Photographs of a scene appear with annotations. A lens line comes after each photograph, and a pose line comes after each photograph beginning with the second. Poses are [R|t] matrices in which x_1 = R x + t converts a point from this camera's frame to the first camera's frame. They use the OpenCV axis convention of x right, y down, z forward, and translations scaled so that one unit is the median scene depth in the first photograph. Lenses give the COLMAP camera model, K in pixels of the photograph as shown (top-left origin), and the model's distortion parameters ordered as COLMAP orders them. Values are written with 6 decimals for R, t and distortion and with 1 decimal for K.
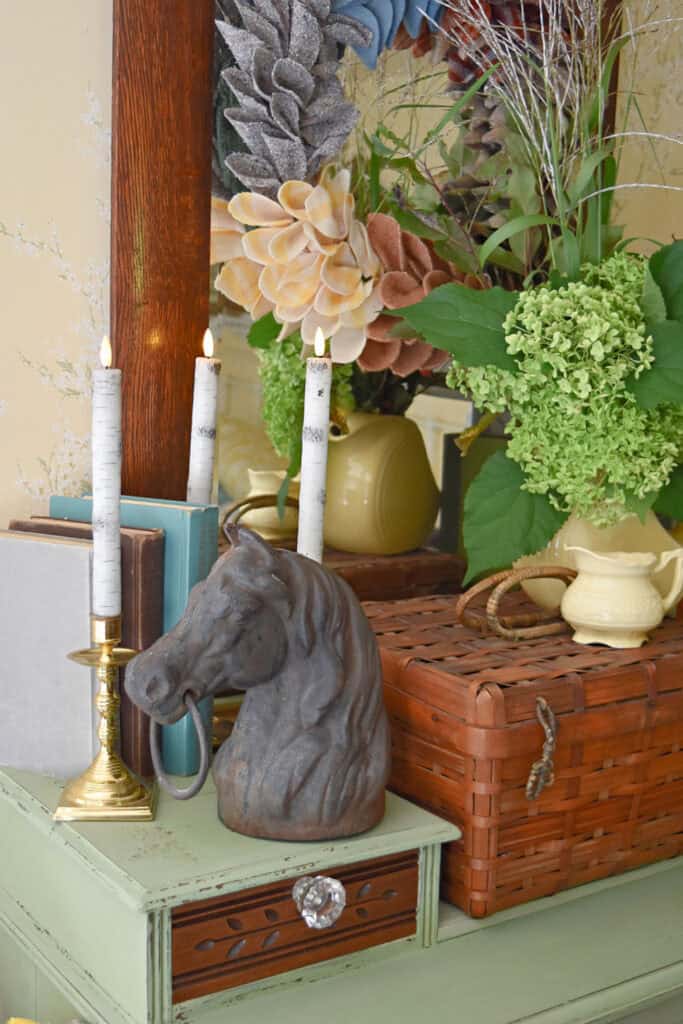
lens RADIAL K [[1332.3, 0, 345.2], [0, 1332.3, 512.4], [0, 0, 1]] dist [-0.055107, 0.000000]
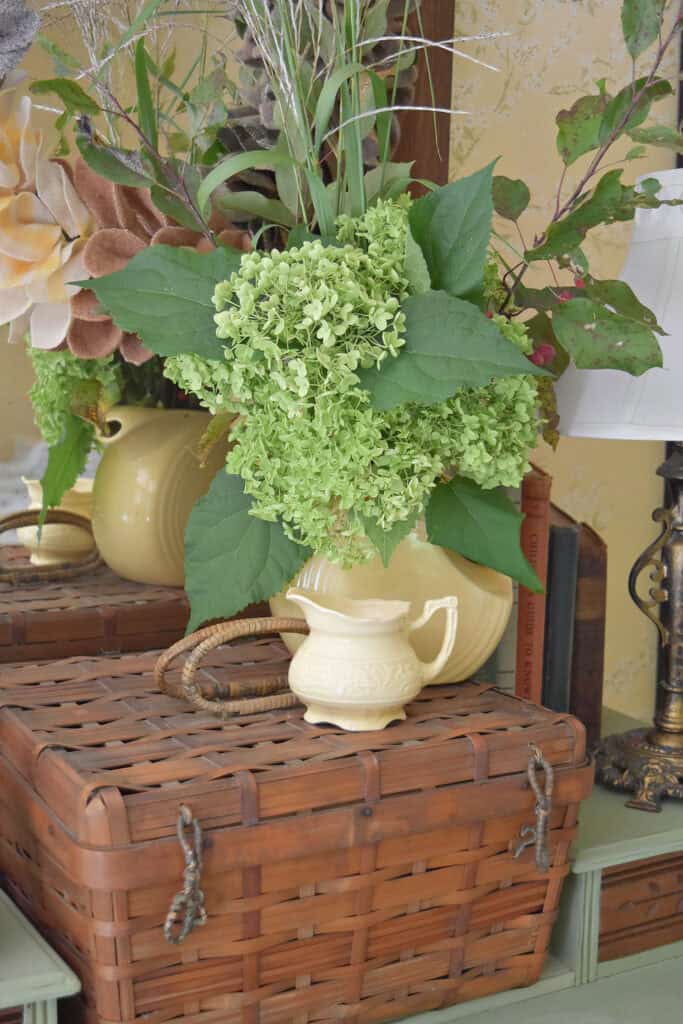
lens RADIAL K [[1523.4, 0, 346.8], [0, 1523.4, 513.2], [0, 0, 1]] dist [-0.025124, 0.000000]
pose [[0.997149, 0.001530, -0.075437, 0.284715], [-0.000598, 0.999923, 0.012382, -0.032906], [0.075450, -0.012301, 0.997074, 0.155813]]
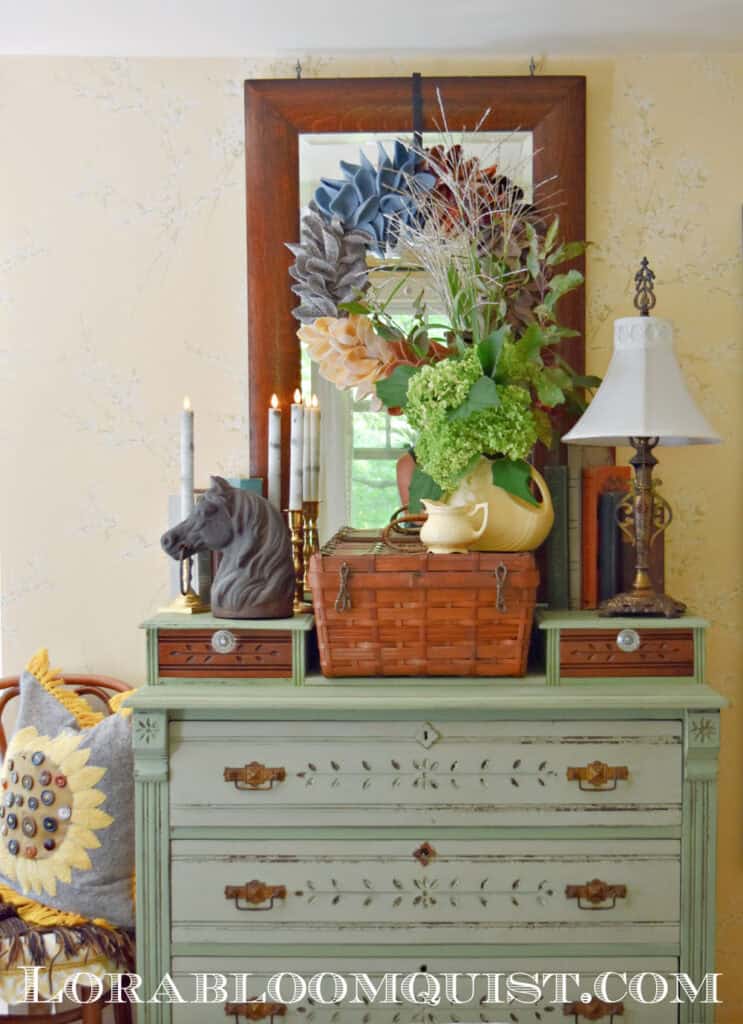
lens RADIAL K [[1655.5, 0, 375.0], [0, 1655.5, 515.9], [0, 0, 1]] dist [-0.053842, 0.000000]
pose [[0.803722, -0.009081, -0.594936, 1.597929], [-0.058043, 0.993918, -0.093584, 0.286954], [0.592167, 0.109747, 0.798307, -0.942064]]
